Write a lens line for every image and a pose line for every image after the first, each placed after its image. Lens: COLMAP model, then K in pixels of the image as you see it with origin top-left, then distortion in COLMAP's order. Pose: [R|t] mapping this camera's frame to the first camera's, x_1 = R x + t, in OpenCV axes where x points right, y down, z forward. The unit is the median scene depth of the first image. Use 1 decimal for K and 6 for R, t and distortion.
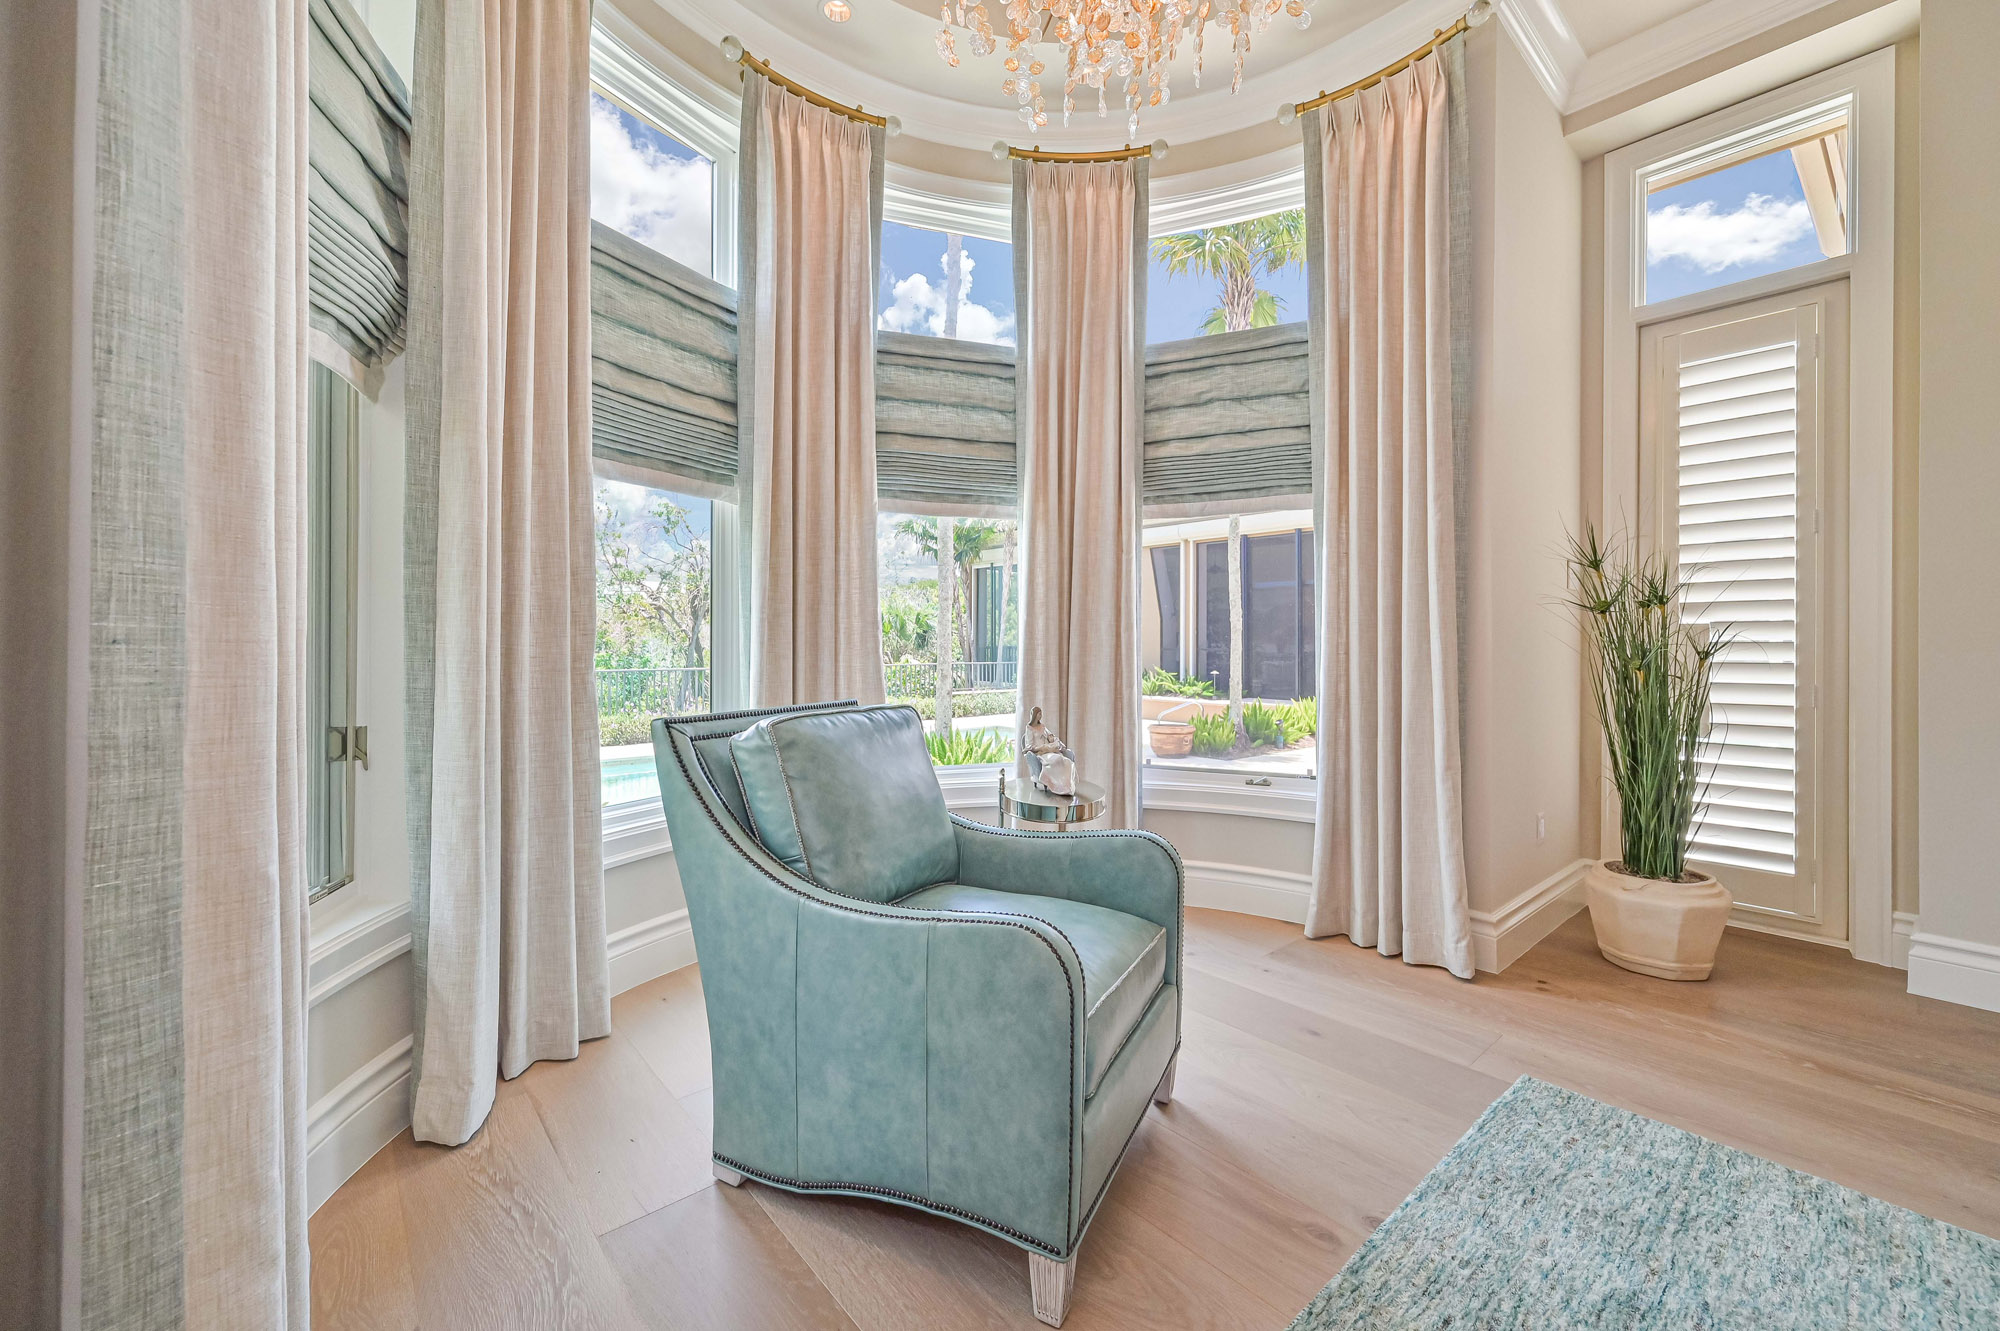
lens RADIAL K [[798.1, 0, 1008.0], [0, 798.1, 644.5], [0, 0, 1]] dist [-0.001405, -0.000030]
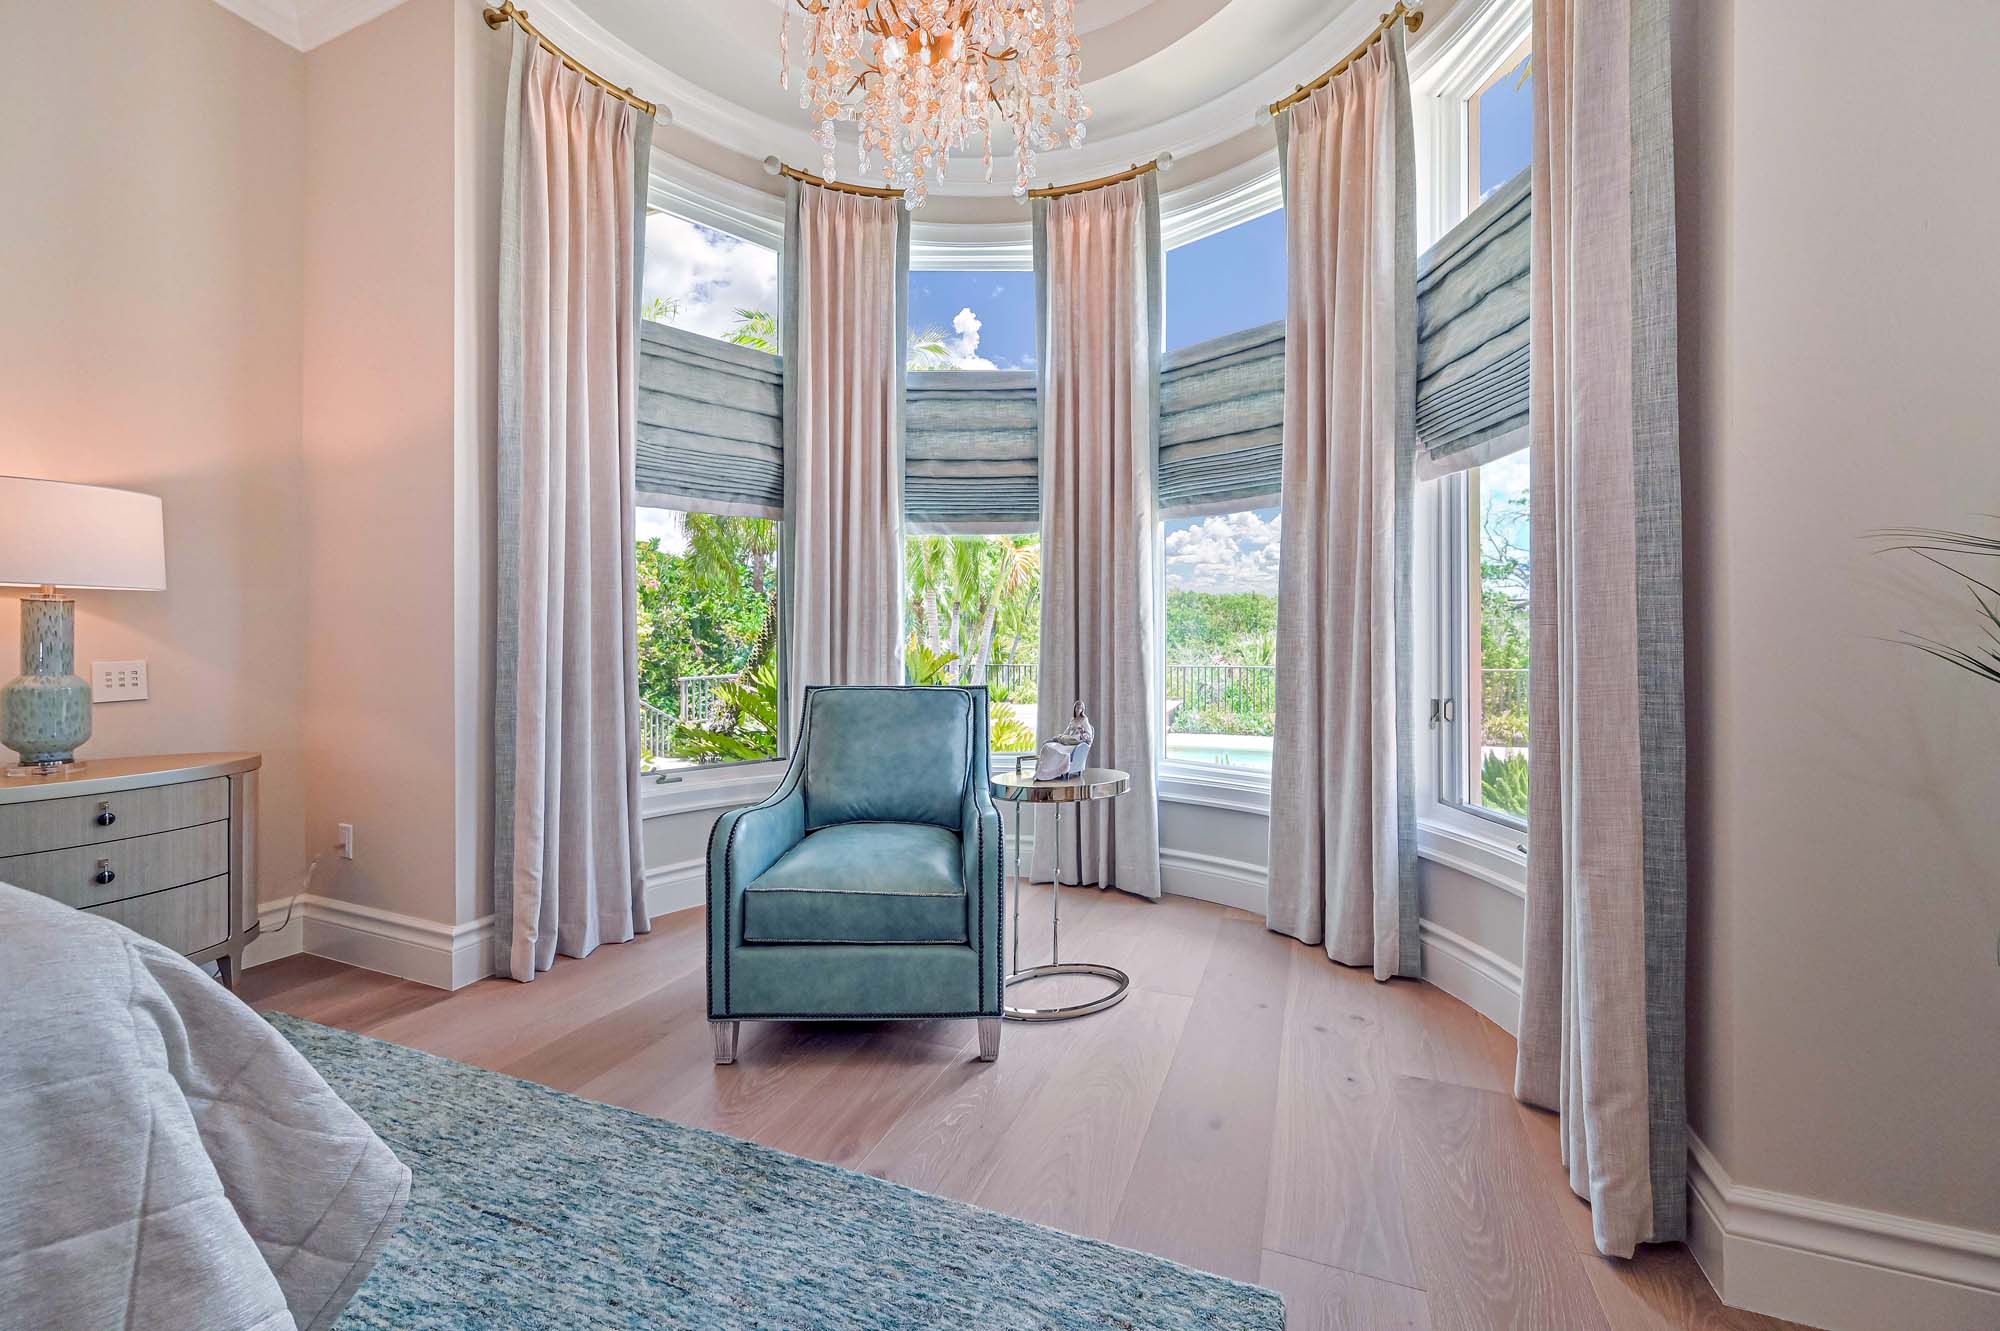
lens RADIAL K [[818.5, 0, 1006.4], [0, 818.5, 638.6], [0, 0, 1]] dist [0.000058, 0.000005]
pose [[0.451906, -0.004455, -0.892054, 0.789971], [-0.000346, 0.999987, -0.005170, -0.000712], [0.892065, 0.002645, 0.451898, 0.334167]]
